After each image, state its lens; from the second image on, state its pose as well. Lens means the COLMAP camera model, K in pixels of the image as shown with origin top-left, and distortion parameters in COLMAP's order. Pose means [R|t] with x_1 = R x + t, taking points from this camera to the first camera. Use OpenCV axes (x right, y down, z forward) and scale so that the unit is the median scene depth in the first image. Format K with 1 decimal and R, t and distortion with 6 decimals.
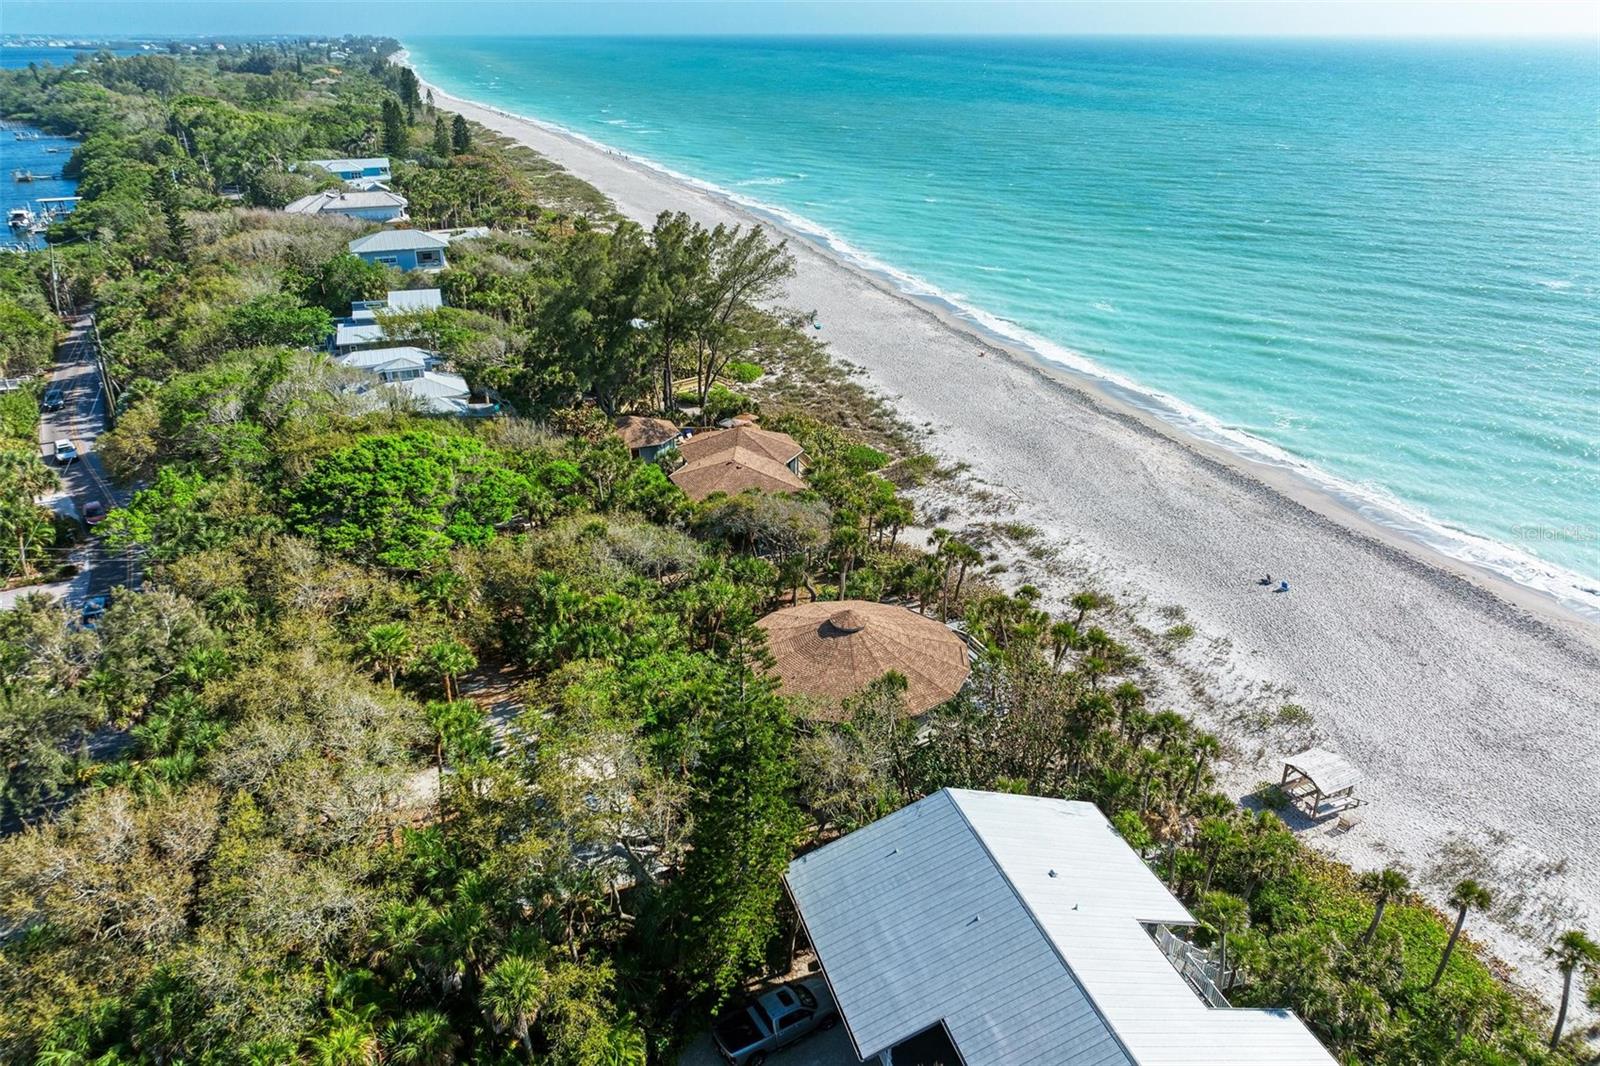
lens RADIAL K [[1137.3, 0, 791.5], [0, 1137.3, 532.0], [0, 0, 1]] dist [-0.022336, 0.024516]
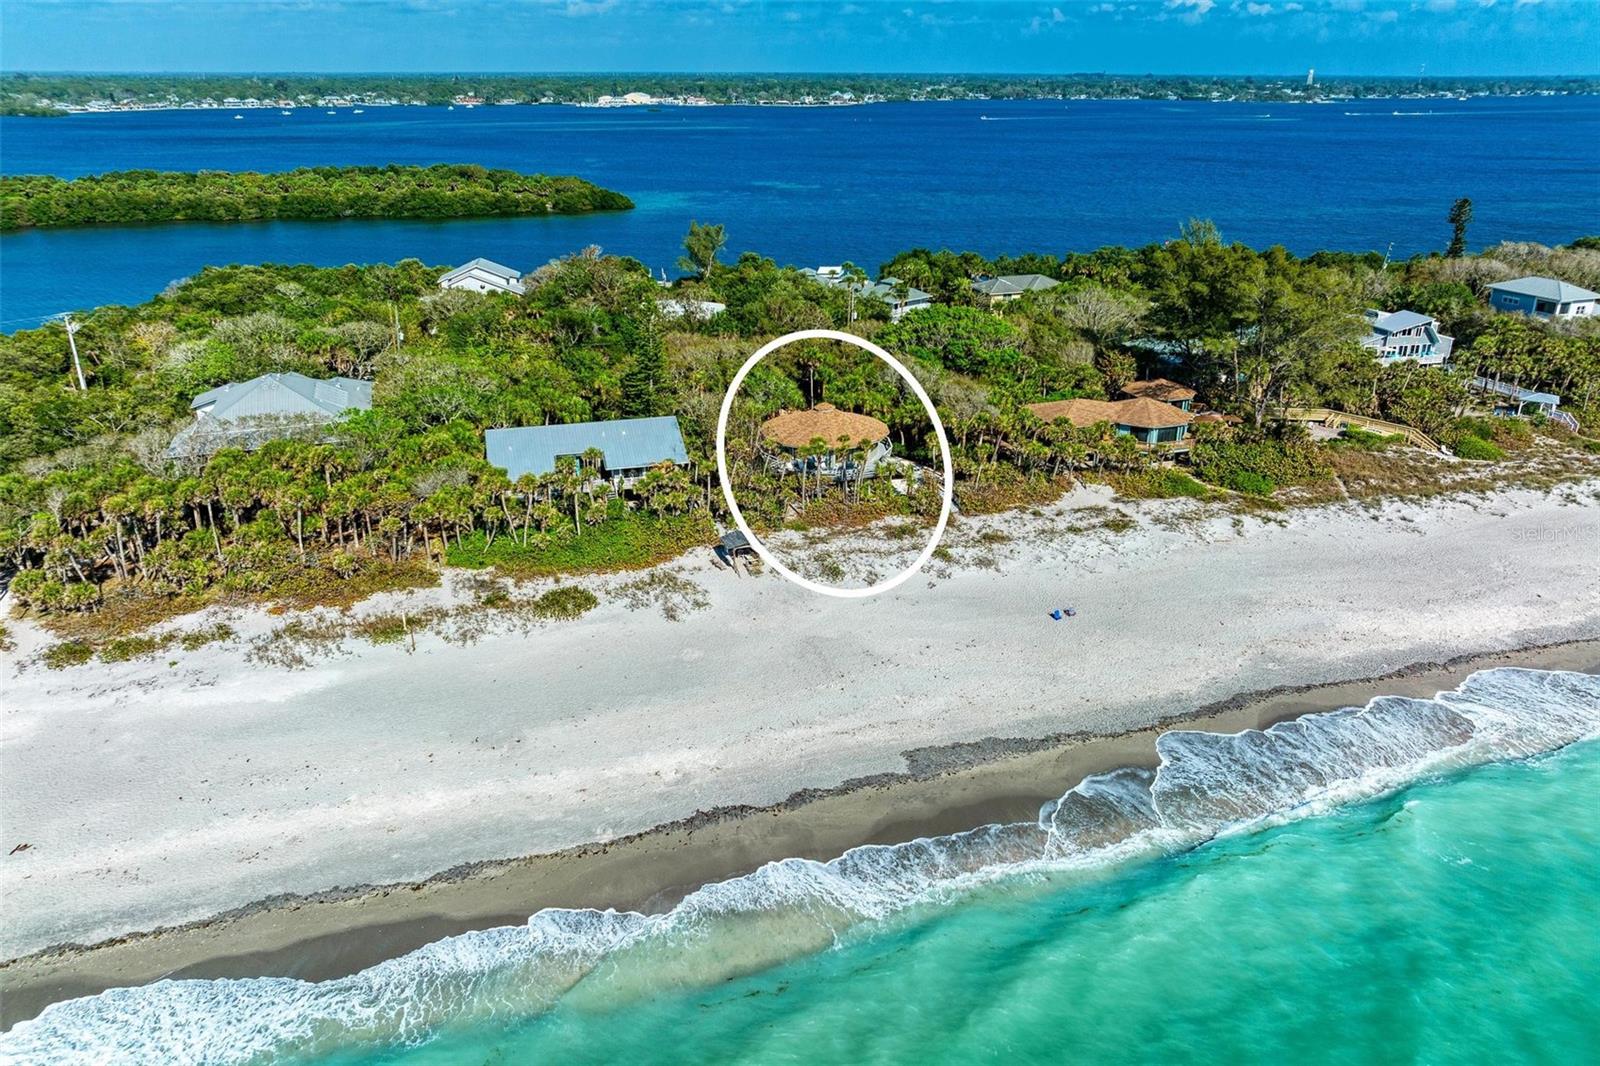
lens RADIAL K [[1137.3, 0, 802.2], [0, 1137.3, 562.6], [0, 0, 1]] dist [-0.022336, 0.024516]
pose [[-0.044090, 0.395734, -0.917306, 1.466783], [-0.404471, 0.832509, 0.378592, -0.315596], [0.913488, 0.387716, 0.123358, 0.643641]]
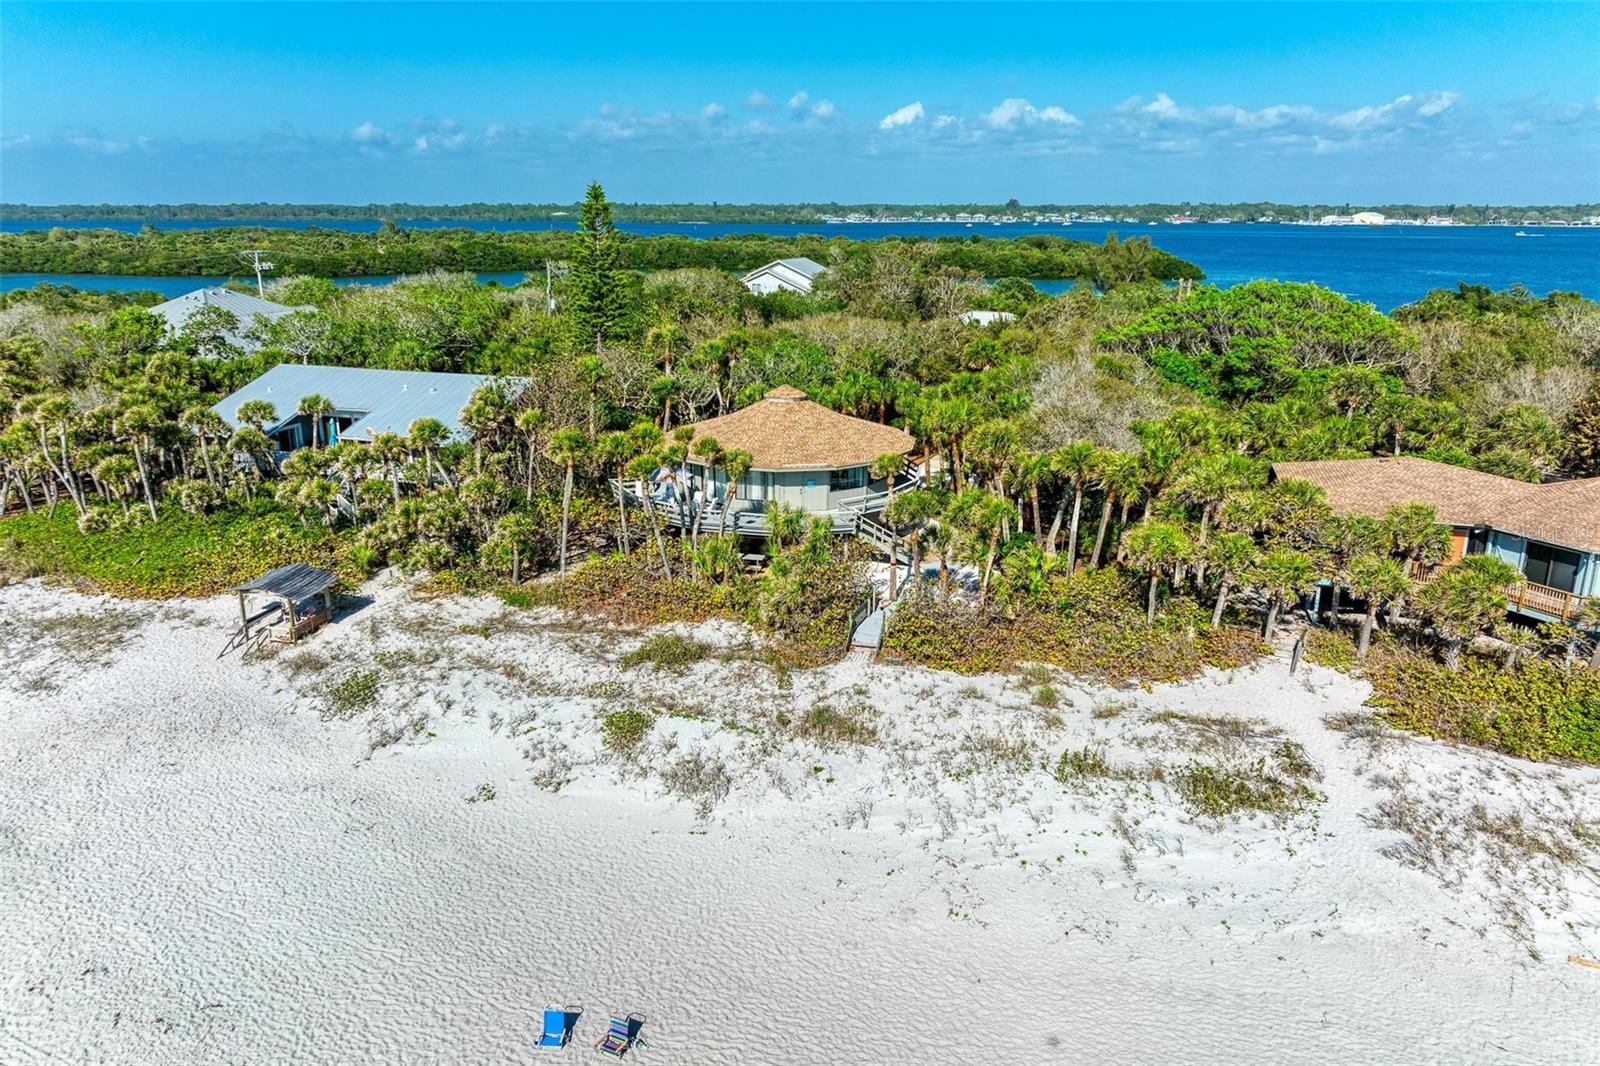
lens RADIAL K [[1137.3, 0, 808.4], [0, 1137.3, 536.4], [0, 0, 1]] dist [-0.022336, 0.024516]
pose [[-0.612144, 0.214092, -0.761212, 0.604955], [-0.323071, 0.810925, 0.487878, -0.223565], [0.721737, 0.544578, -0.427237, 1.139291]]
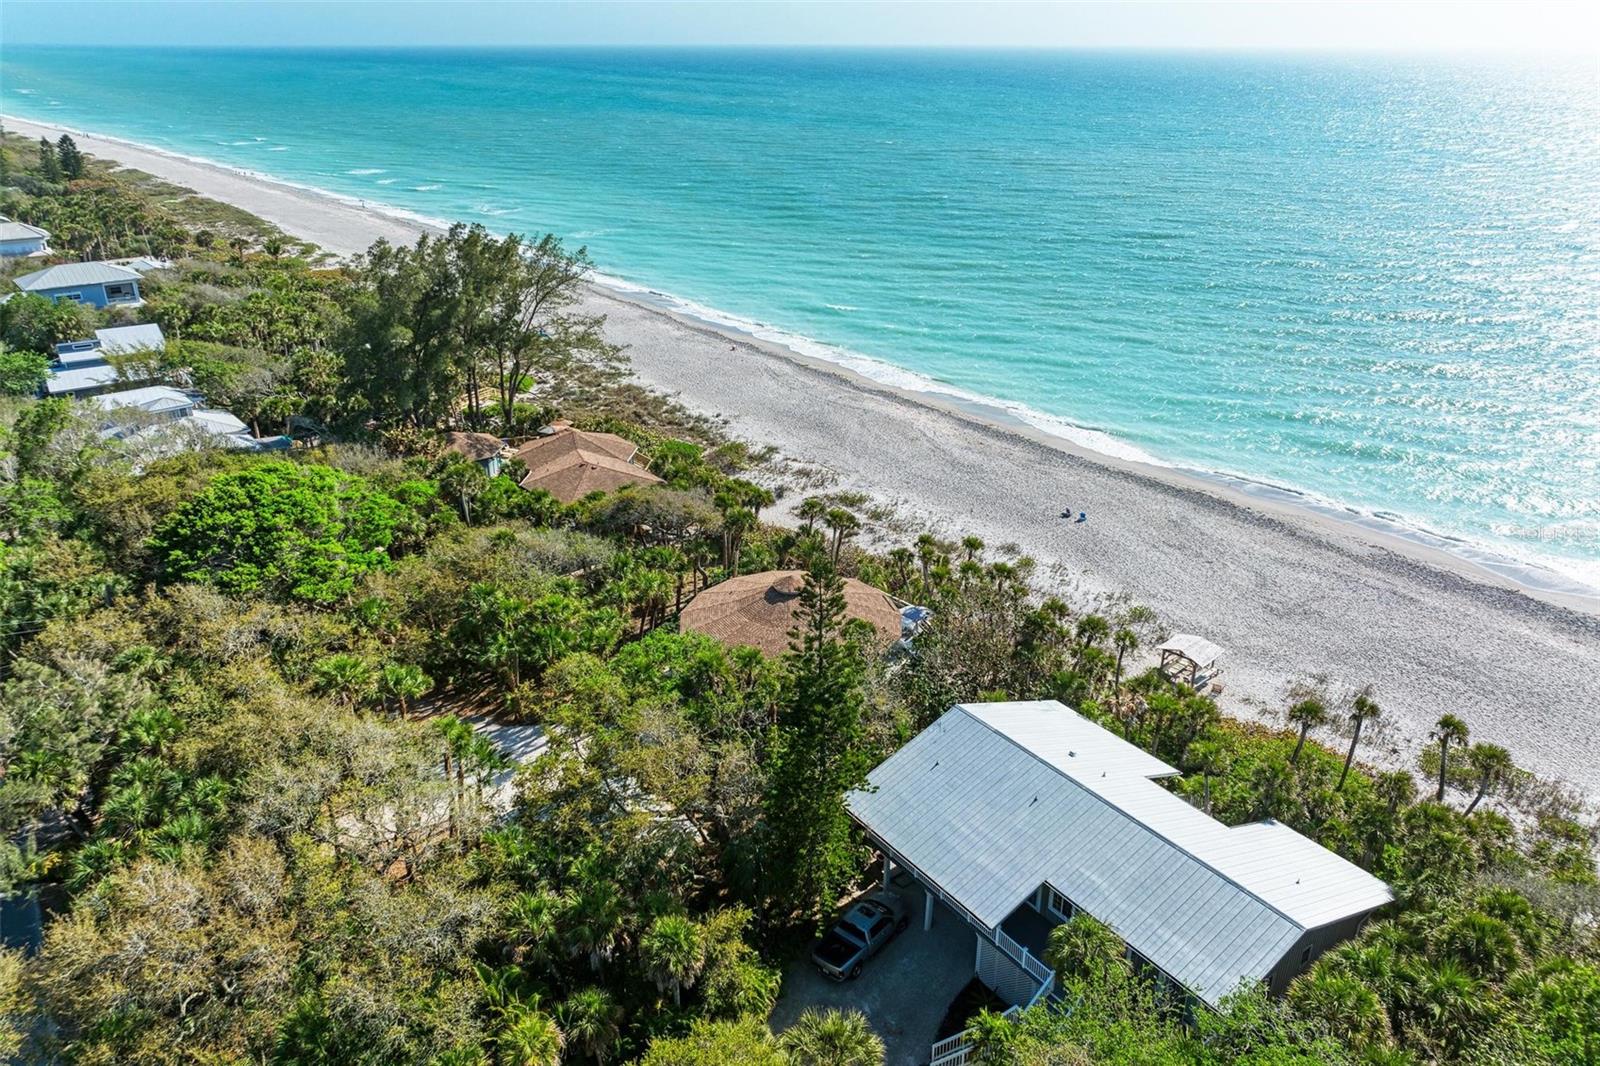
lens RADIAL K [[1137.3, 0, 788.2], [0, 1137.3, 531.0], [0, 0, 1]] dist [-0.022336, 0.024516]
pose [[0.946324, -0.125576, 0.297828, -0.208967], [0.128220, 0.991688, 0.010726, 0.011747], [-0.296699, 0.028037, 0.954559, -0.025903]]
